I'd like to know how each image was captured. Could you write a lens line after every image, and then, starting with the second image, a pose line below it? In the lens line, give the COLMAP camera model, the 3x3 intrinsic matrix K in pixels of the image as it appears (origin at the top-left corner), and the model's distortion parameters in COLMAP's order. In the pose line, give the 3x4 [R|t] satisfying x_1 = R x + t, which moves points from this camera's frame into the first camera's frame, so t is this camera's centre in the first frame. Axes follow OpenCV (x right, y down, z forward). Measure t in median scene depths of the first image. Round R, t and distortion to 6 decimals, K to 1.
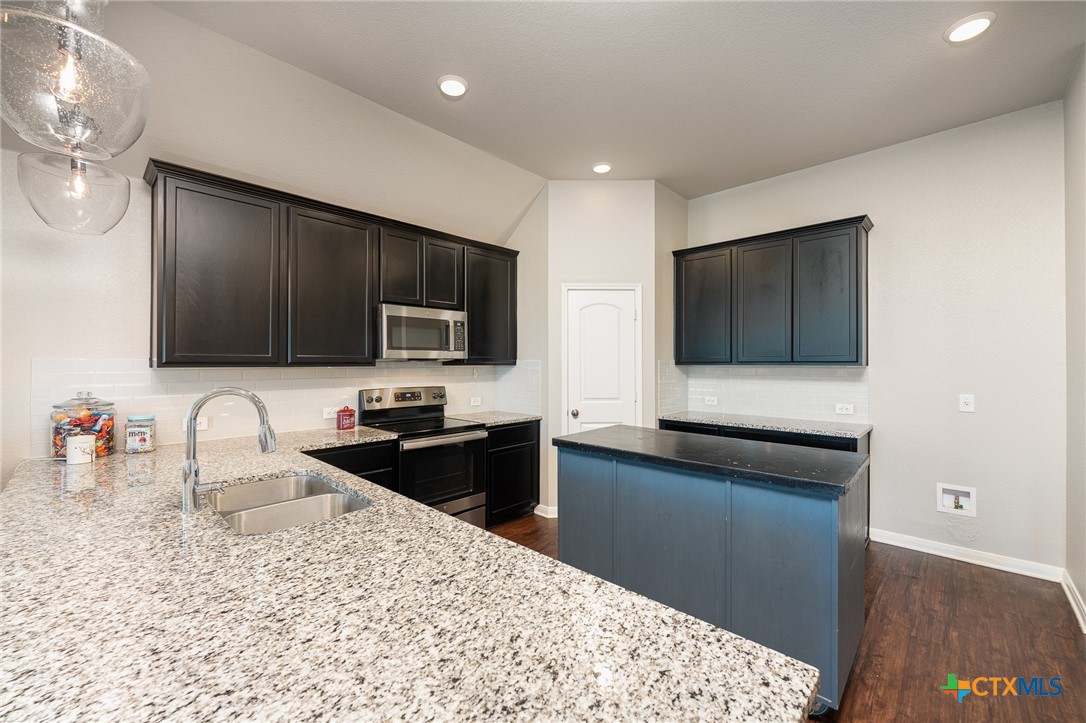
lens RADIAL K [[440.7, 0, 545.7], [0, 440.7, 361.6], [0, 0, 1]] dist [0.000669, -0.000563]
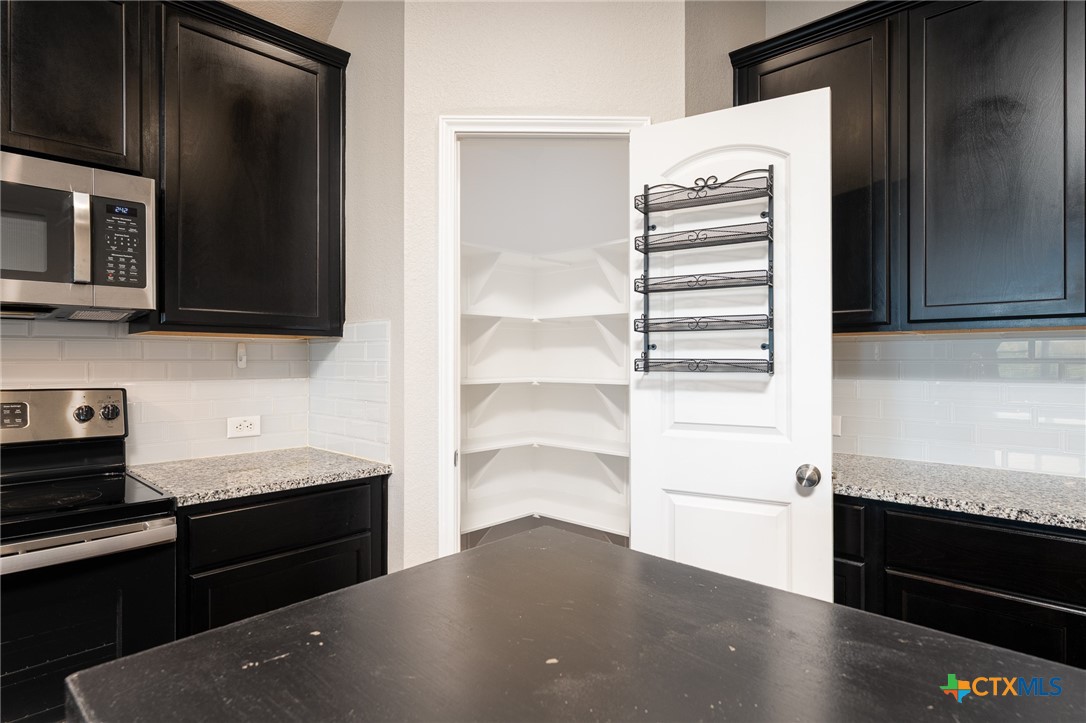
lens RADIAL K [[594.1, 0, 540.6], [0, 594.1, 360.2], [0, 0, 1]] dist [-0.004337, 0.001613]
pose [[0.999968, -0.000211, -0.008008, 0.140458], [0.000247, 0.999990, 0.004420, 0.032885], [0.008007, -0.004422, 0.999958, 0.539762]]
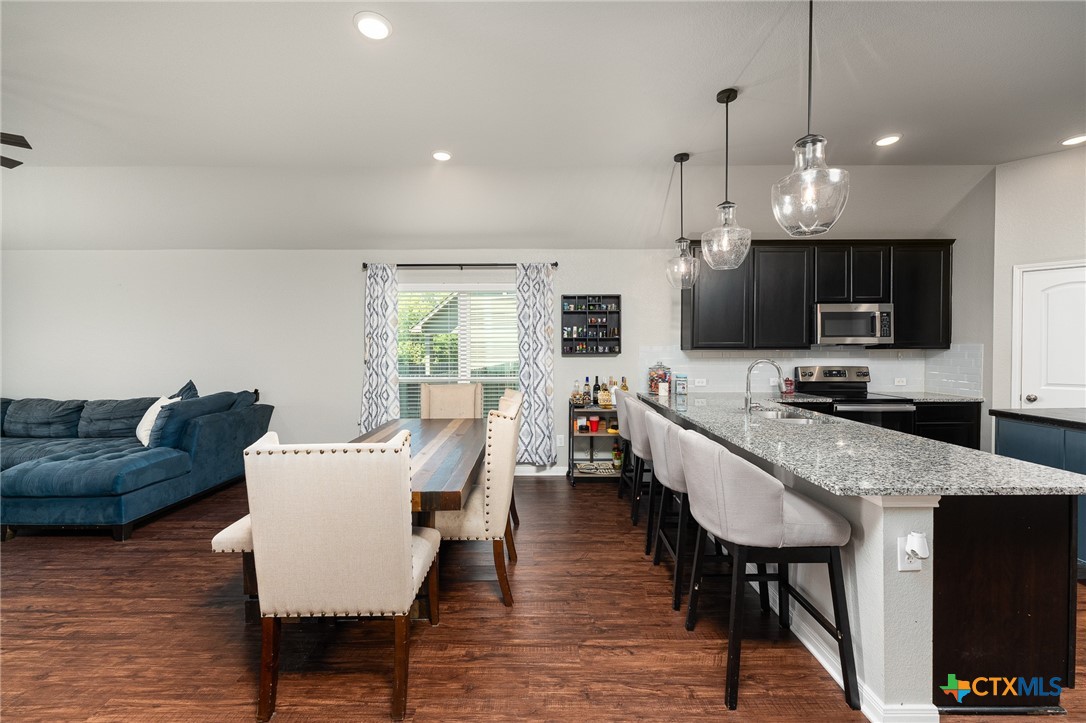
lens RADIAL K [[440.7, 0, 537.4], [0, 440.7, 355.3], [0, 0, 1]] dist [0.000669, -0.000563]
pose [[0.682910, 0.010920, -0.730421, 0.033106], [0.004915, 0.999797, 0.019543, -0.002737], [0.730486, -0.016937, 0.682717, -0.504034]]
